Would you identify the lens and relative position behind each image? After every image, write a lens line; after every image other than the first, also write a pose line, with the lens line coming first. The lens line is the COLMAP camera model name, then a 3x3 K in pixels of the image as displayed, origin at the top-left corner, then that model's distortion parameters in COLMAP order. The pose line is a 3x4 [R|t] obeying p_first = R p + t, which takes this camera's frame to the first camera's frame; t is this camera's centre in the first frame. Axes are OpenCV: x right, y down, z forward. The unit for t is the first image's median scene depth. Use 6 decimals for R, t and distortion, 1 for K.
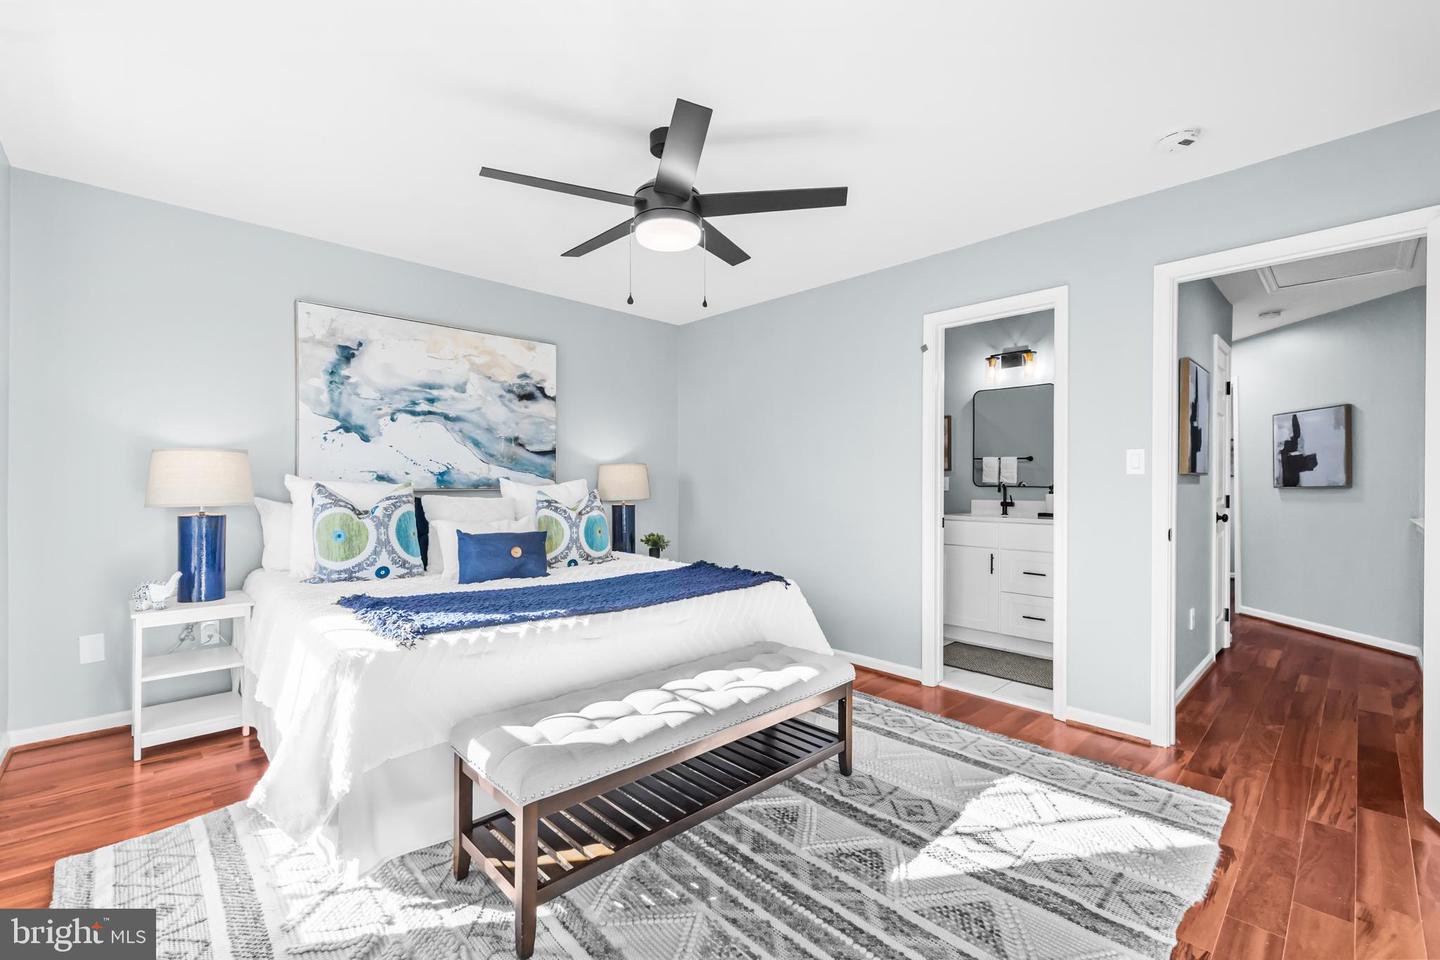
lens RADIAL K [[620.1, 0, 726.0], [0, 620.1, 485.6], [0, 0, 1]] dist [0.000842, 0.000219]
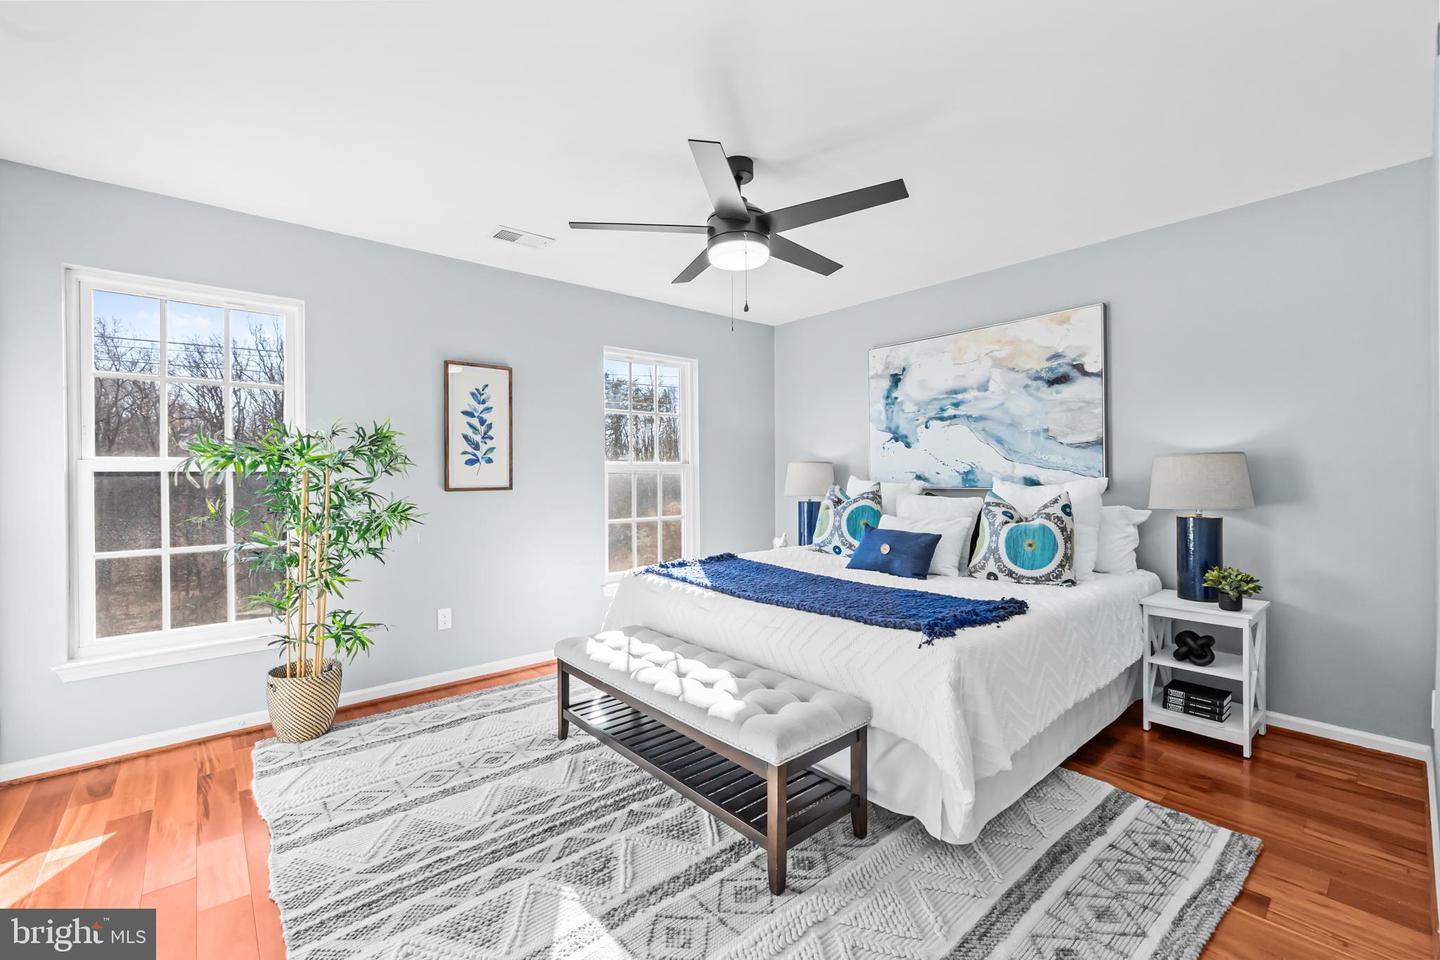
lens RADIAL K [[620.1, 0, 709.0], [0, 620.1, 477.3], [0, 0, 1]] dist [0.000842, 0.000219]
pose [[-0.081214, 0.000656, -0.996696, 0.649457], [0.001531, 0.999999, 0.000534, -0.013782], [0.996696, -0.001483, -0.081215, 0.688479]]
